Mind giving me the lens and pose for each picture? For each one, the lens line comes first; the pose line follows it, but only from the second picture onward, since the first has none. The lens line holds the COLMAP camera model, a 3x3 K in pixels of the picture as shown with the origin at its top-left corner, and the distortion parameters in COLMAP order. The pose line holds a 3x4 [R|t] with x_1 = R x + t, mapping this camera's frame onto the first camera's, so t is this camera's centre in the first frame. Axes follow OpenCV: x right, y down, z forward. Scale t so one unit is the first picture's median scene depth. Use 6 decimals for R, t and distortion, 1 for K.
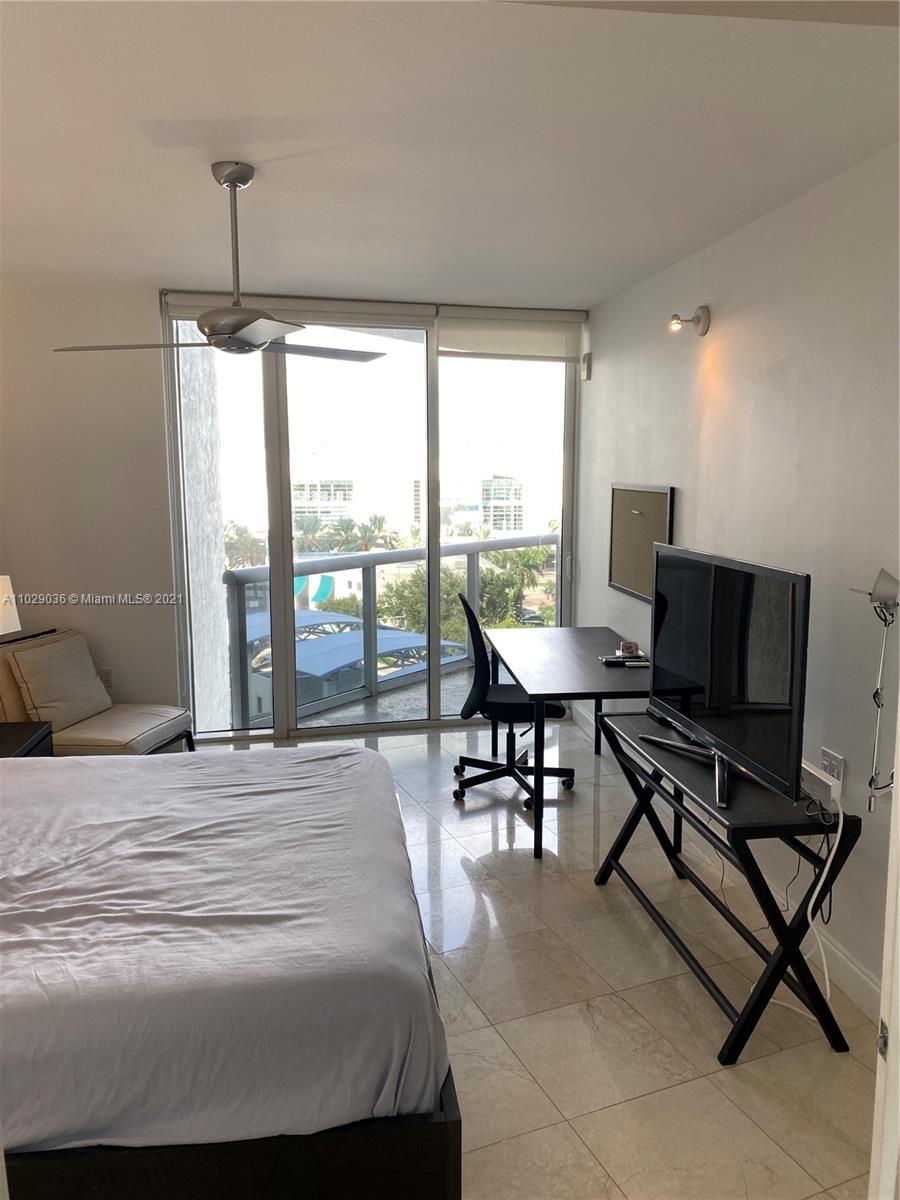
lens RADIAL K [[920.3, 0, 472.0], [0, 920.3, 612.1], [0, 0, 1]] dist [-0.012511, -0.006508]
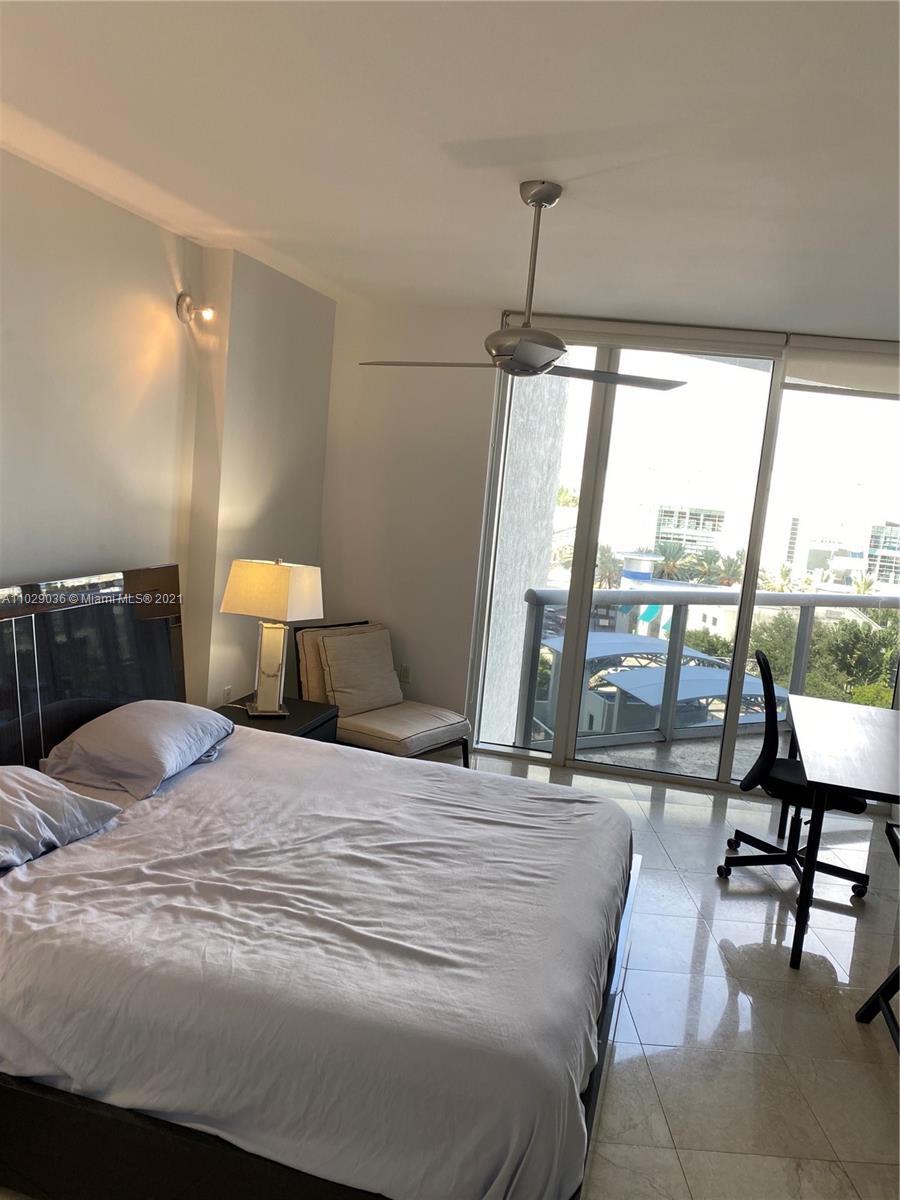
lens RADIAL K [[924.8, 0, 450.0], [0, 924.8, 600.0], [0, 0, 1]] dist [0.060331, -0.127090]
pose [[0.909910, 0.140548, -0.390269, 0.085696], [-0.155541, 0.987805, -0.006905, -0.022294], [0.384539, 0.066986, 0.920675, 0.062254]]
